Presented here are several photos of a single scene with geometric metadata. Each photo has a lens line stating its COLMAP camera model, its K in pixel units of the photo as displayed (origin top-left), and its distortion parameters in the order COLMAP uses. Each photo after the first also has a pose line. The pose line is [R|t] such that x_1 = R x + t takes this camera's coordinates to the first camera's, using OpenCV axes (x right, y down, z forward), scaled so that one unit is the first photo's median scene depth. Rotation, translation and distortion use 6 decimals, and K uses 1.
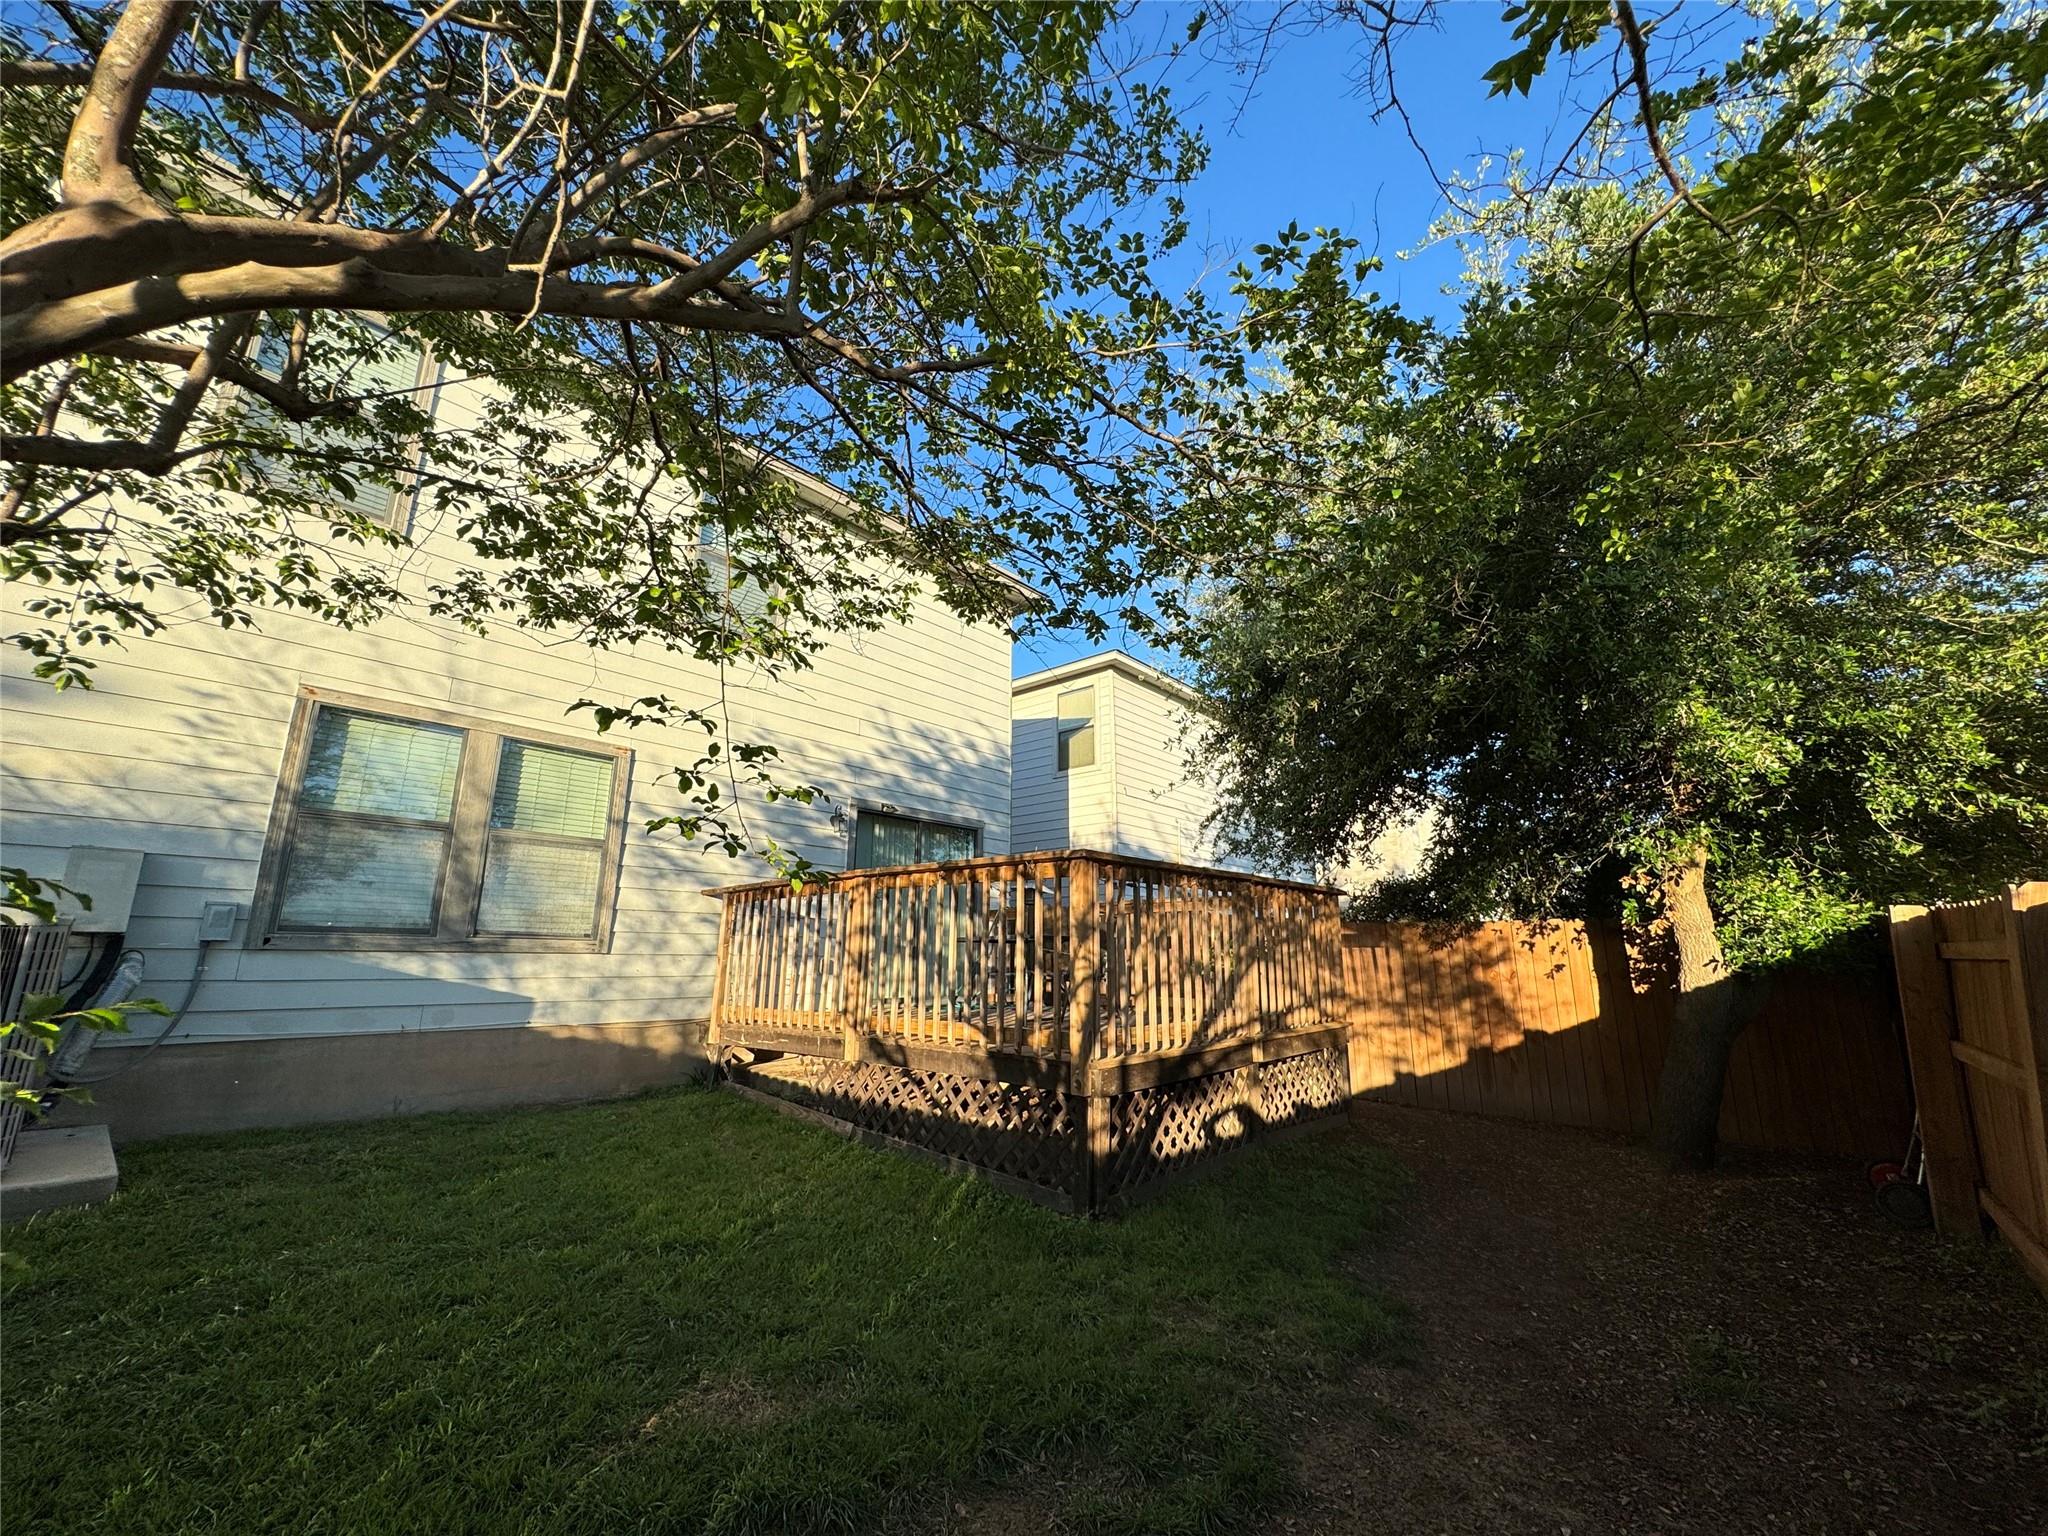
lens RADIAL K [[823.6, 0, 1024.0], [0, 823.6, 768.0], [0, 0, 1]] dist [-0.003408, -0.000192]
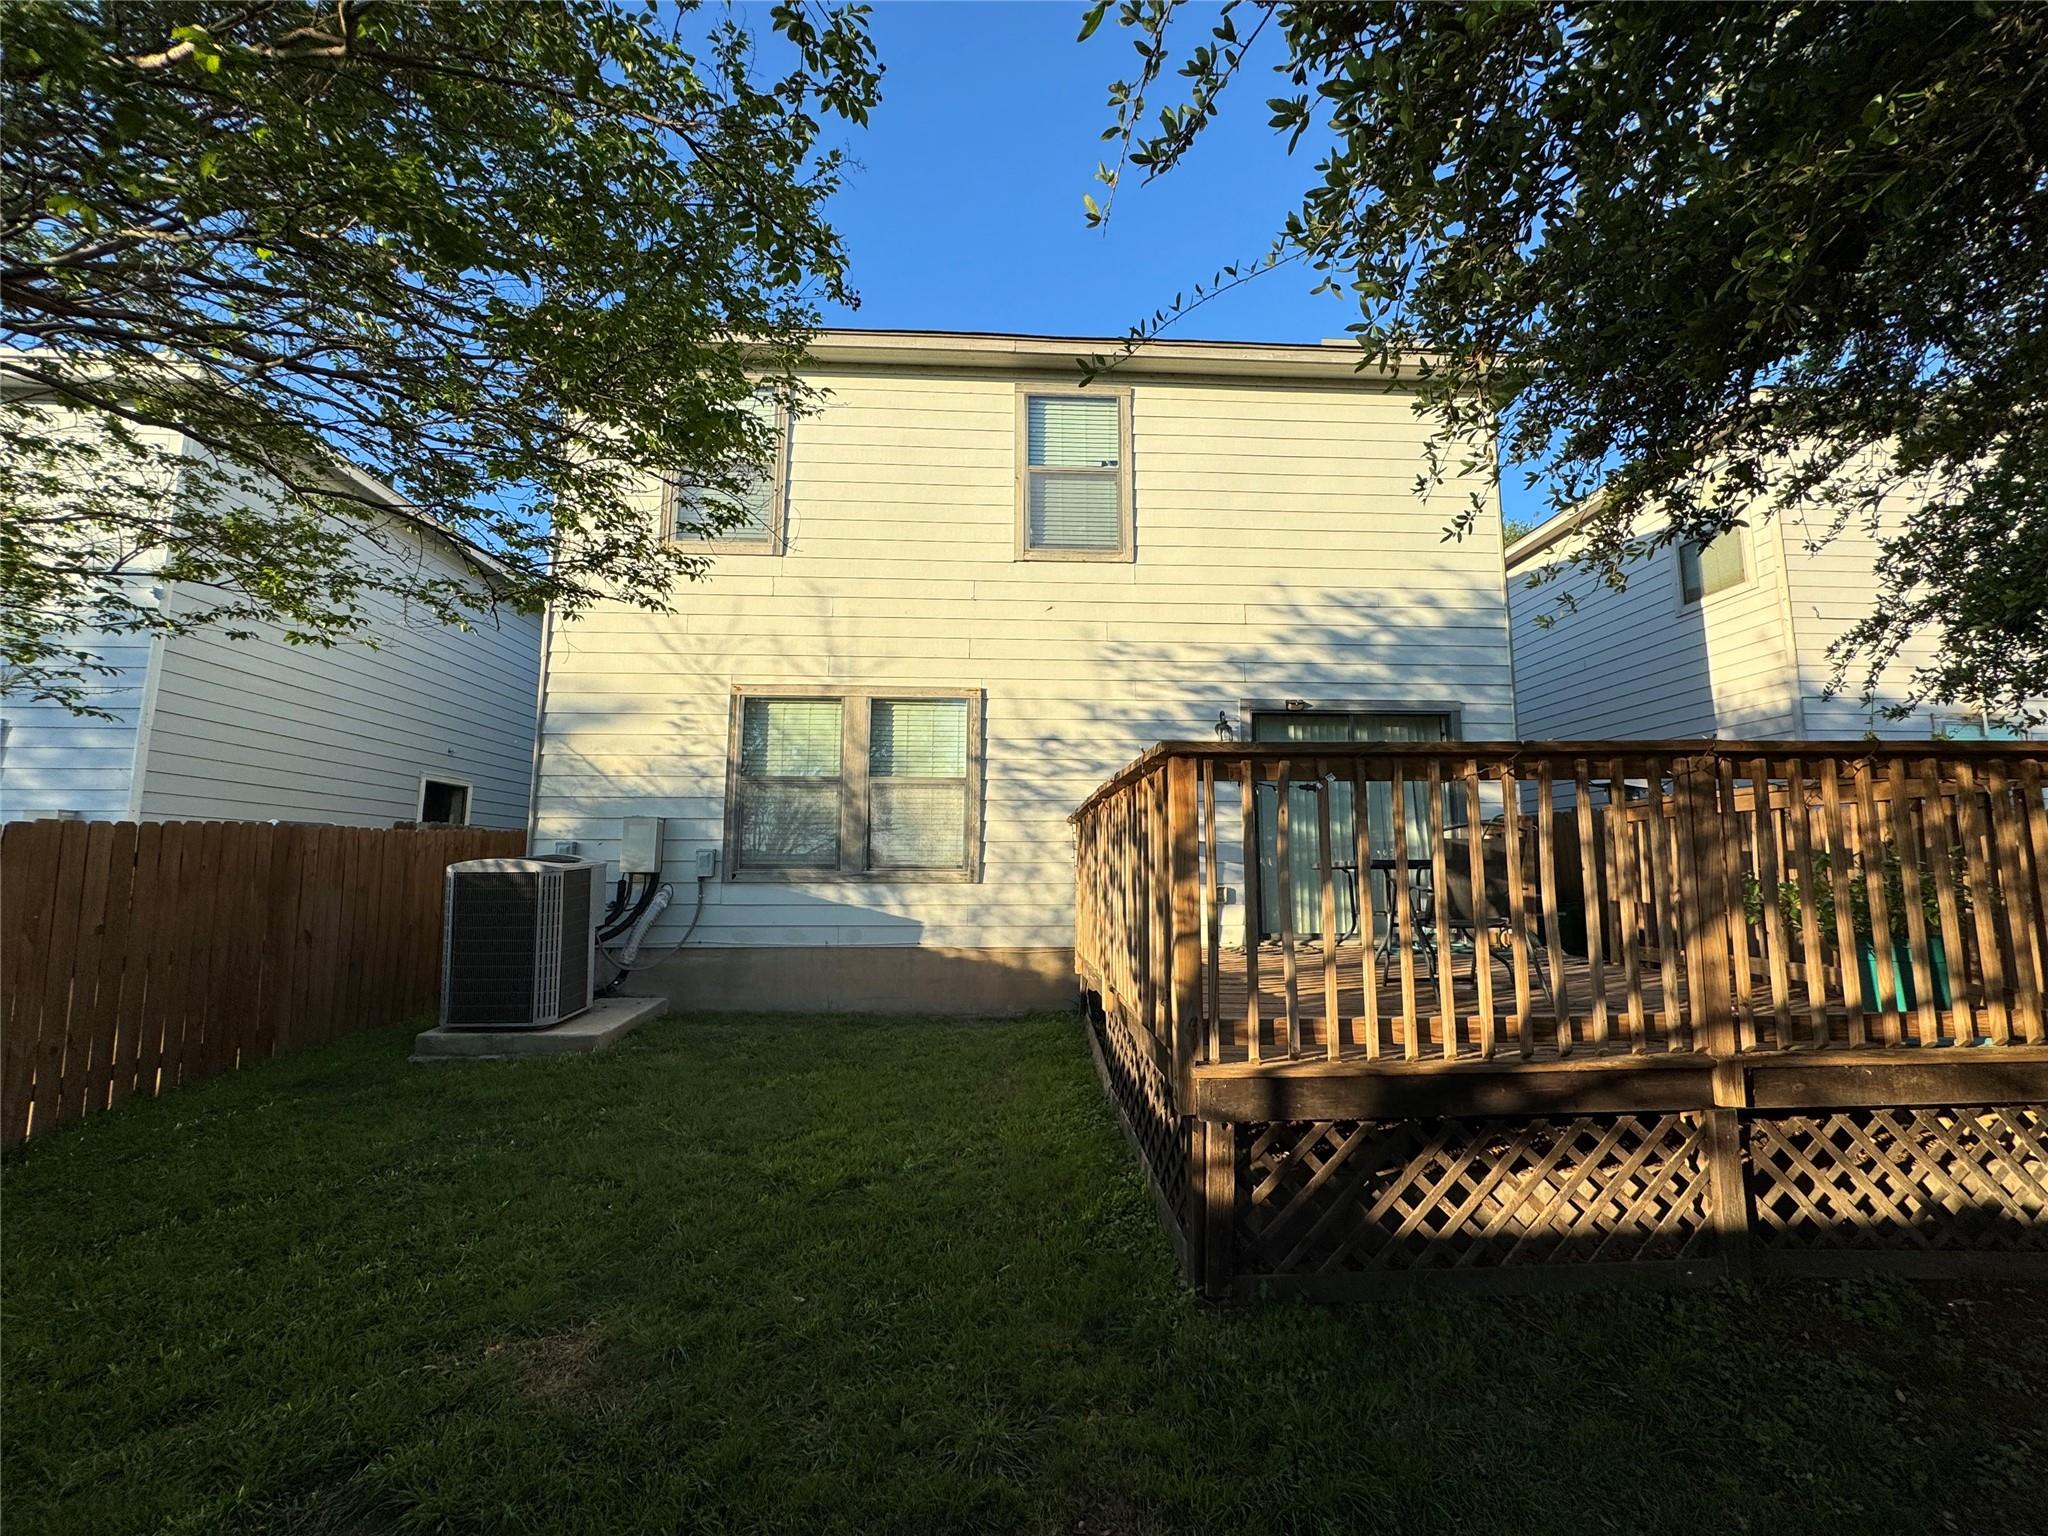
lens RADIAL K [[823.6, 0, 1024.0], [0, 823.6, 768.0], [0, 0, 1]] dist [-0.003408, -0.000192]
pose [[0.693496, -0.093941, -0.714309, 0.336497], [0.167278, 0.985363, 0.032816, 0.059341], [0.700772, -0.142246, 0.699060, 0.345097]]
